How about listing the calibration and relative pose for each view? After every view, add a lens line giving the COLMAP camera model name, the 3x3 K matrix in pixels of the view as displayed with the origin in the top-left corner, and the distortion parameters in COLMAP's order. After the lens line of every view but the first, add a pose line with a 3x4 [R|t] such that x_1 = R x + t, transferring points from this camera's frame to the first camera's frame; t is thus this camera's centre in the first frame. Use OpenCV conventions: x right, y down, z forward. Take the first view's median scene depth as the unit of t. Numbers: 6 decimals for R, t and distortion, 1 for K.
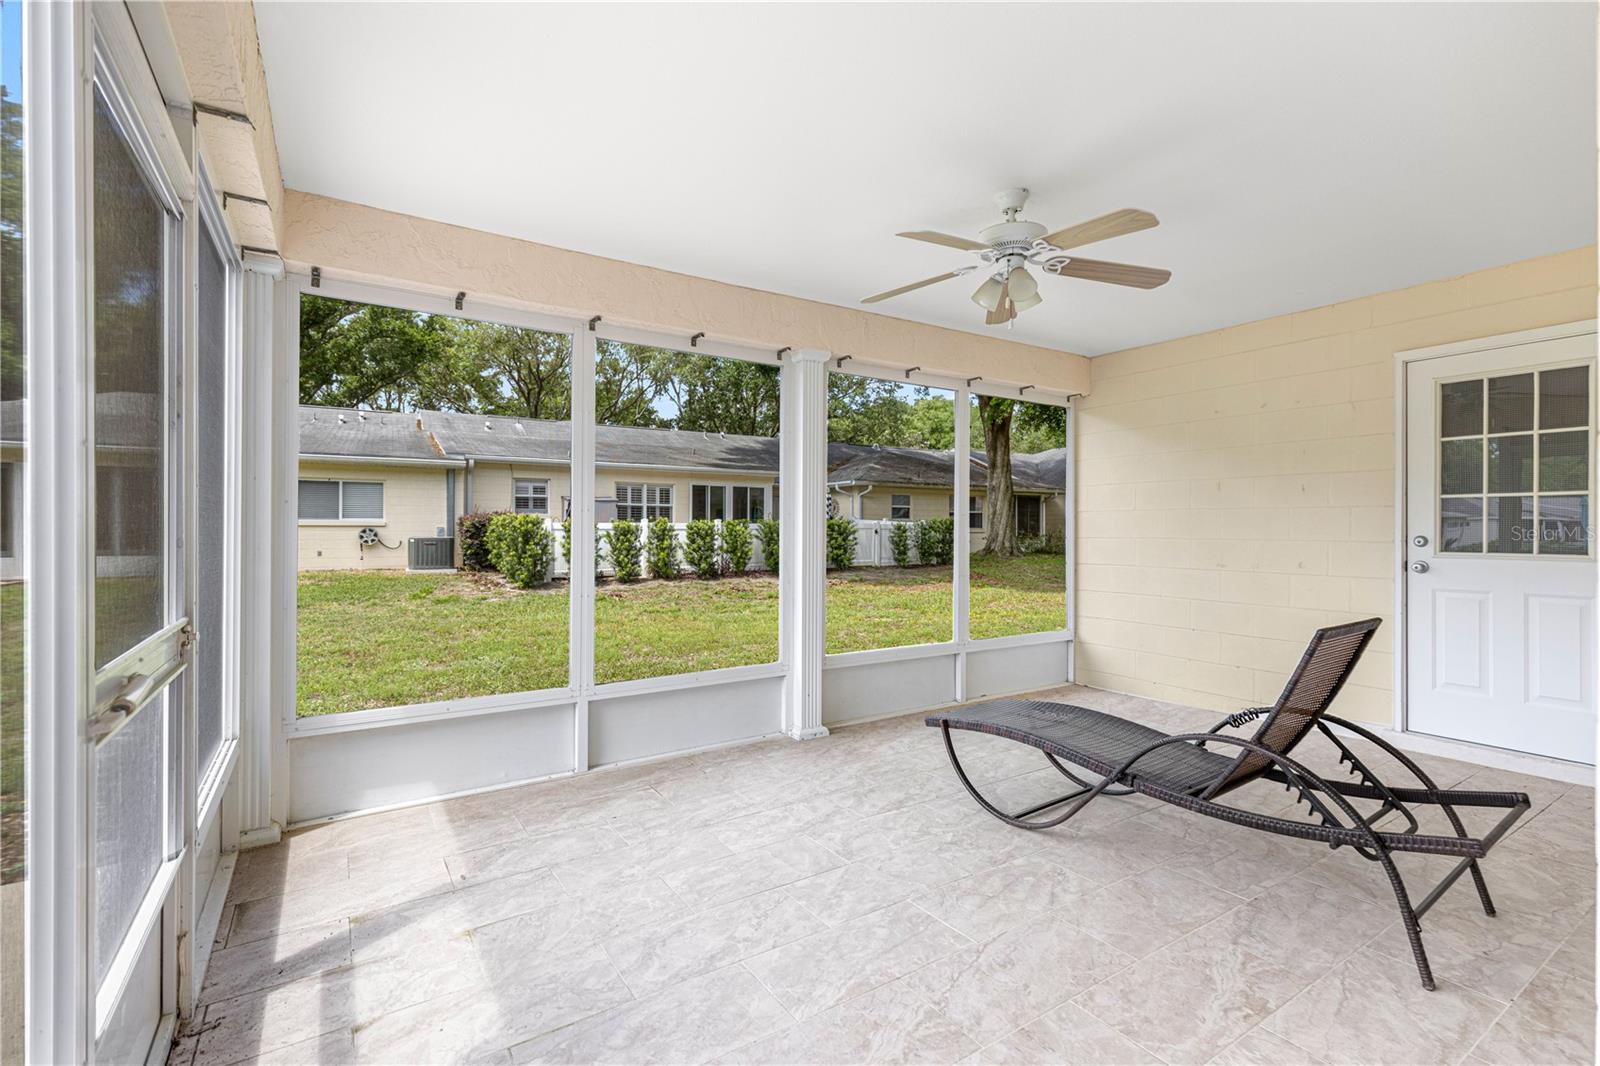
lens RADIAL K [[721.7, 0, 813.5], [0, 721.7, 531.2], [0, 0, 1]] dist [0.005363, -0.000457]
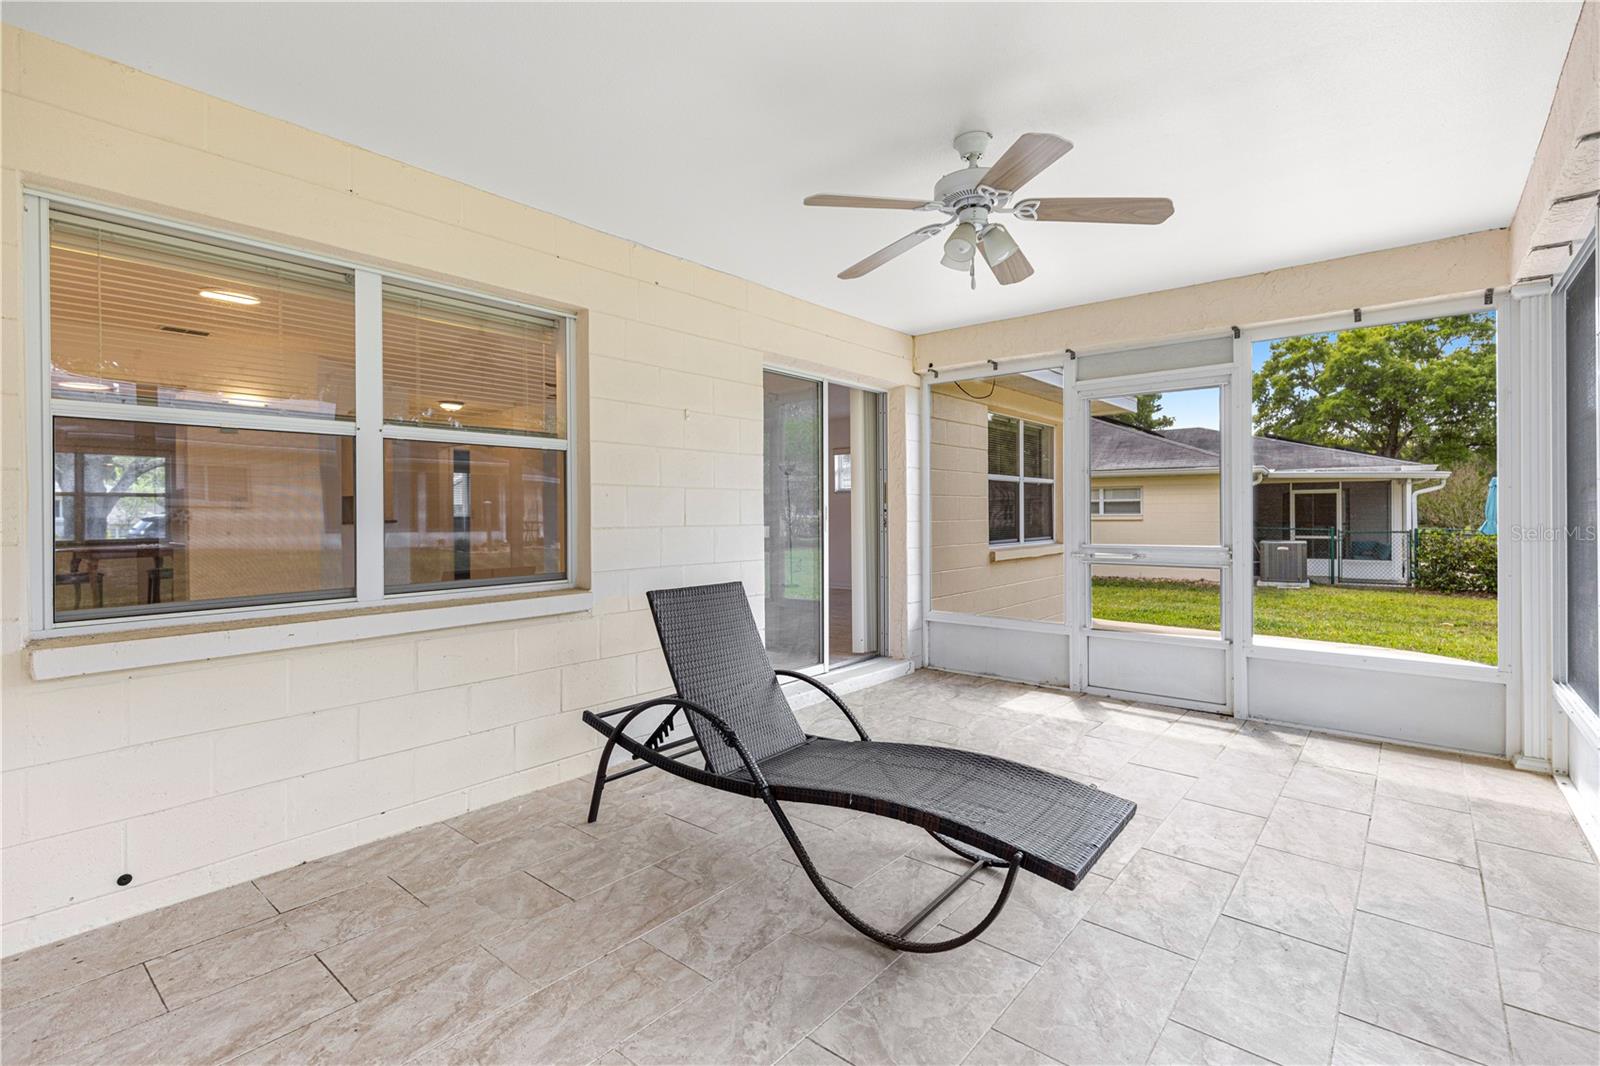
lens RADIAL K [[721.7, 0, 813.5], [0, 721.7, 531.2], [0, 0, 1]] dist [0.005363, -0.000457]
pose [[-0.952013, 0.012442, -0.305804, 0.743662], [0.003770, 0.999574, 0.028932, -0.003329], [0.306033, 0.026391, -0.951655, 1.798315]]
